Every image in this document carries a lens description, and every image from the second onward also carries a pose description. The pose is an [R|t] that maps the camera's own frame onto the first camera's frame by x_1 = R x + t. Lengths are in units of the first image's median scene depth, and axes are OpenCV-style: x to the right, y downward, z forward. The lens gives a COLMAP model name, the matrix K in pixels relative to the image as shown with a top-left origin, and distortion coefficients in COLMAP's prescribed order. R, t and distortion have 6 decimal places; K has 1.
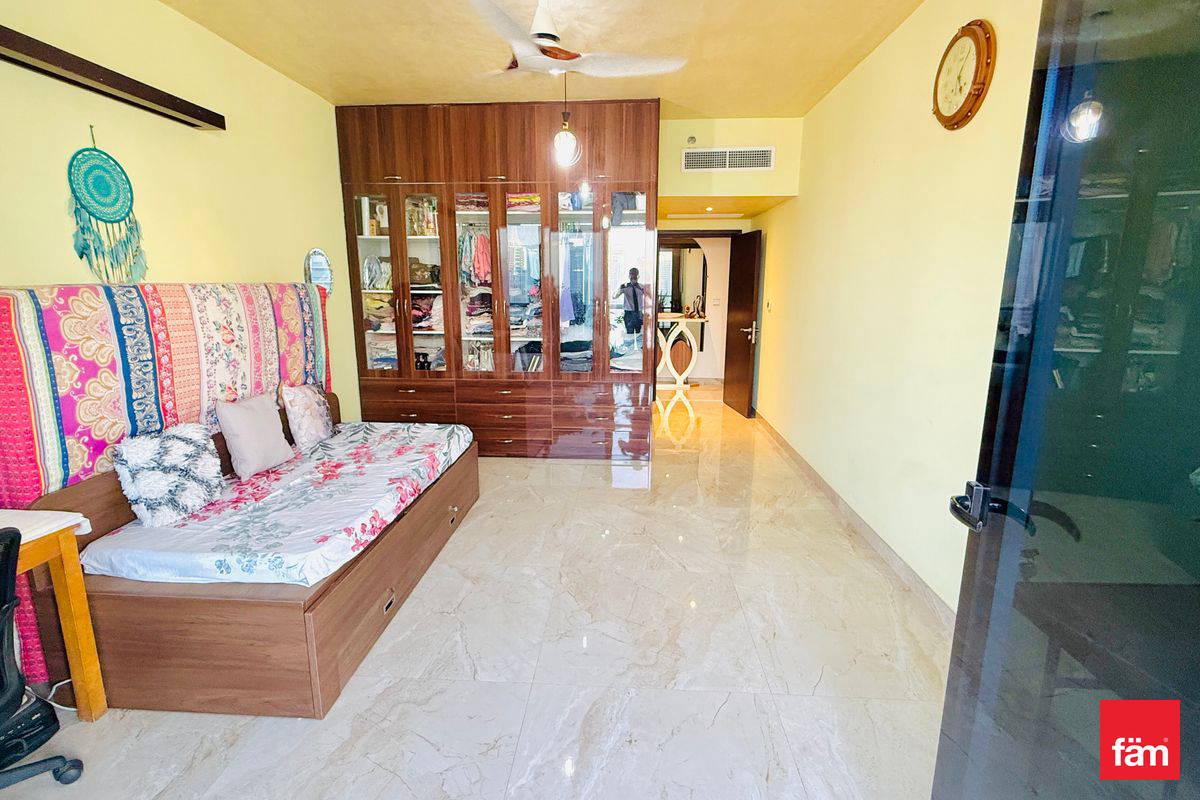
lens RADIAL K [[564.4, 0, 591.9], [0, 564.4, 395.1], [0, 0, 1]] dist [0.000103, -0.001034]
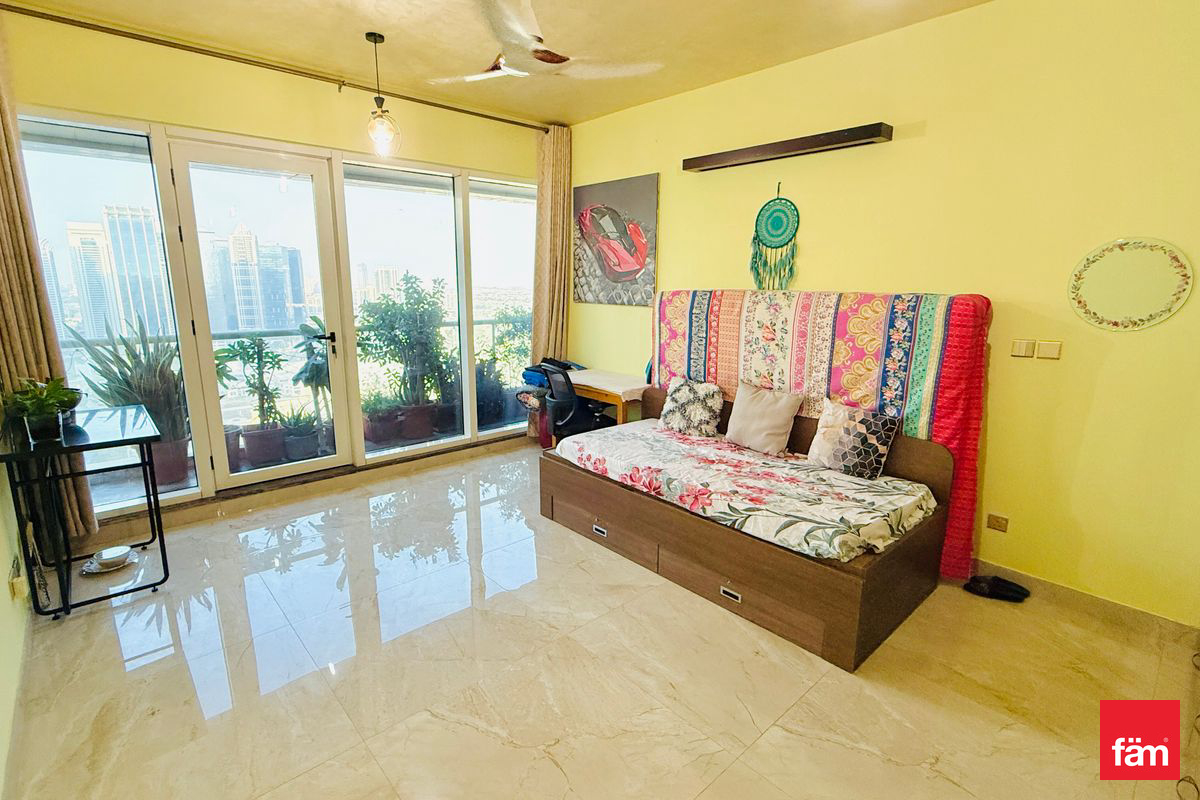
lens RADIAL K [[564.4, 0, 596.9], [0, 564.4, 394.6], [0, 0, 1]] dist [0.000103, -0.001034]
pose [[-0.691903, 0.141758, -0.707937, 0.461634], [-0.147103, 0.932288, 0.330454, -0.313258], [0.706845, 0.332782, -0.624200, 1.457107]]
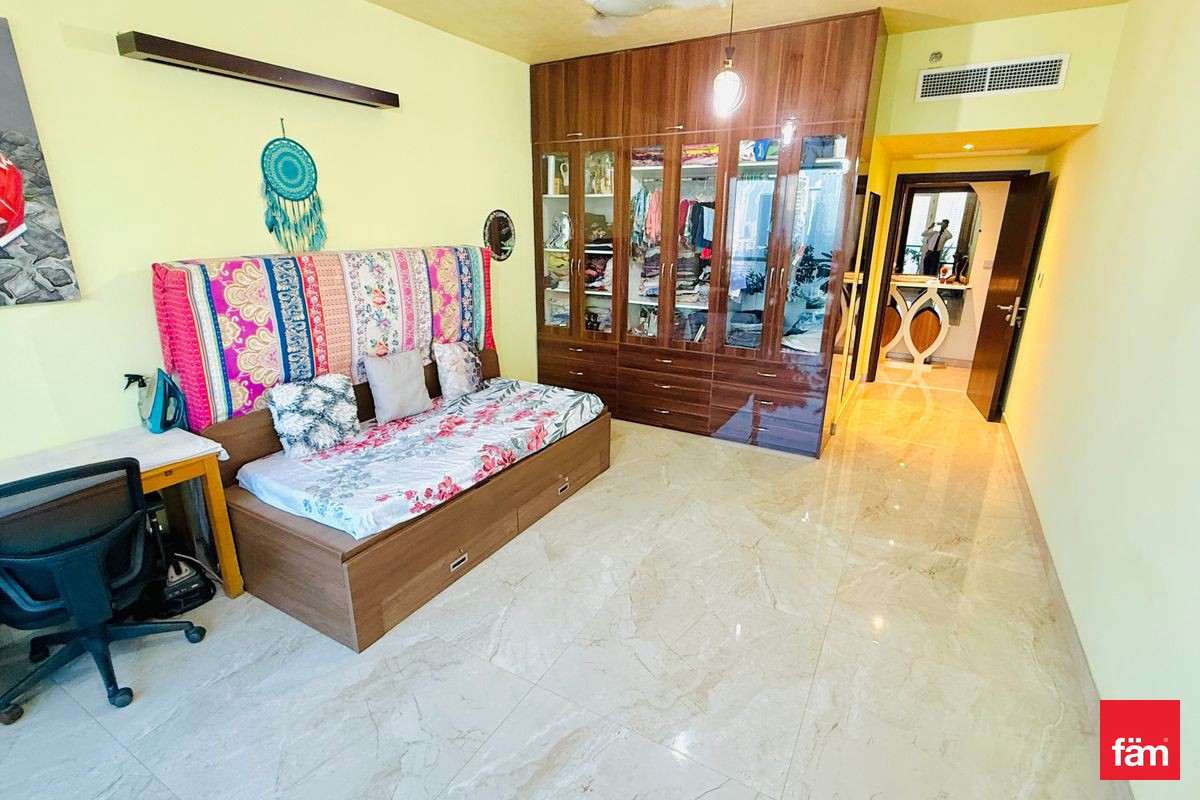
lens RADIAL K [[564.4, 0, 593.9], [0, 564.4, 395.2], [0, 0, 1]] dist [0.000103, -0.001034]
pose [[0.896357, 0.133625, -0.422715, 0.241131], [-0.090891, 0.988631, 0.119785, -0.083055], [0.433916, -0.068949, 0.898311, 0.140378]]
